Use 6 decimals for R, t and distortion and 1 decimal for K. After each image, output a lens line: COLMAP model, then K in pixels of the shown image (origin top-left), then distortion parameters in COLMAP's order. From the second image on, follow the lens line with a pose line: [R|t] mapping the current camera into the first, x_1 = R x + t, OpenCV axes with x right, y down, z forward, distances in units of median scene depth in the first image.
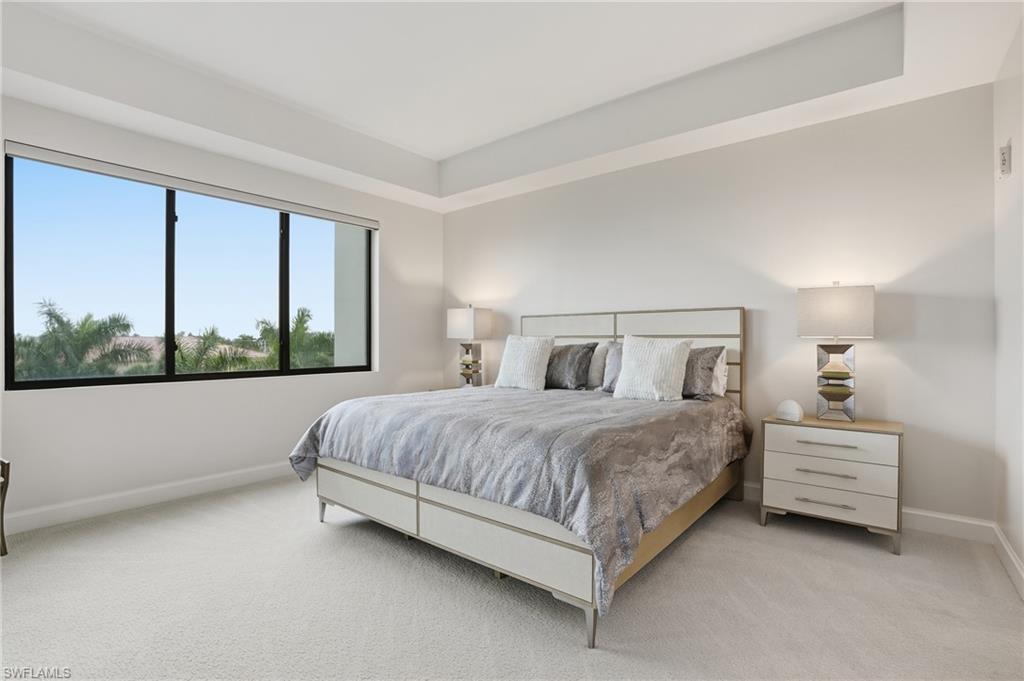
lens RADIAL K [[467.5, 0, 503.4], [0, 467.5, 342.6], [0, 0, 1]] dist [-0.033856, 0.001312]
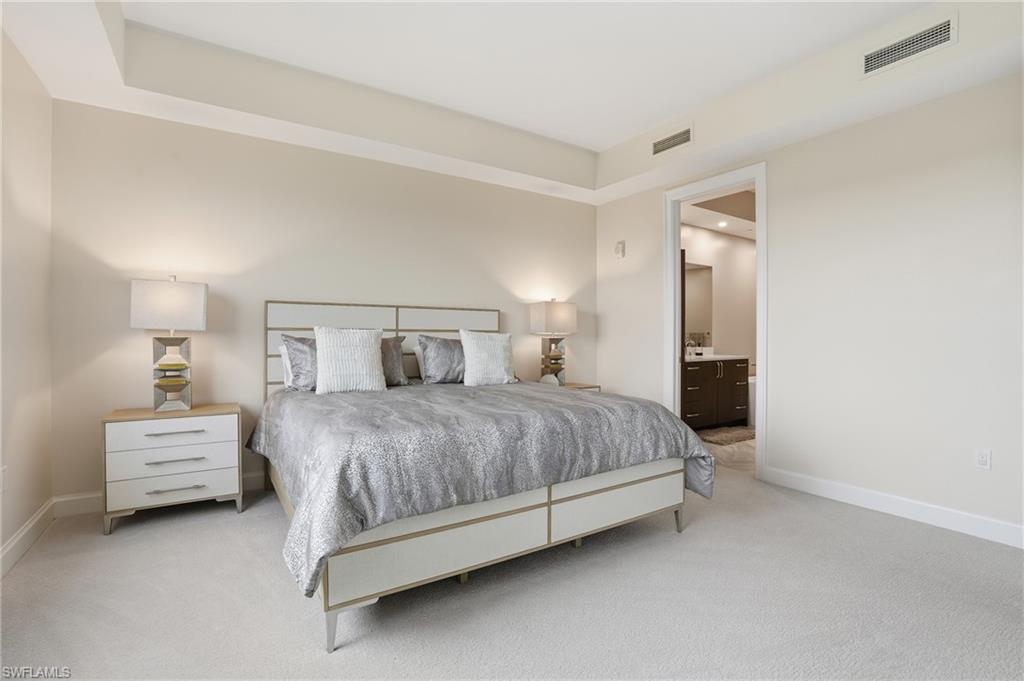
lens RADIAL K [[467.5, 0, 506.2], [0, 467.5, 340.7], [0, 0, 1]] dist [-0.033856, 0.001312]
pose [[0.307683, -0.007815, 0.951457, -0.679481], [-0.005051, 0.999939, 0.009847, -0.001489], [-0.951476, -0.007836, 0.307625, 0.492255]]
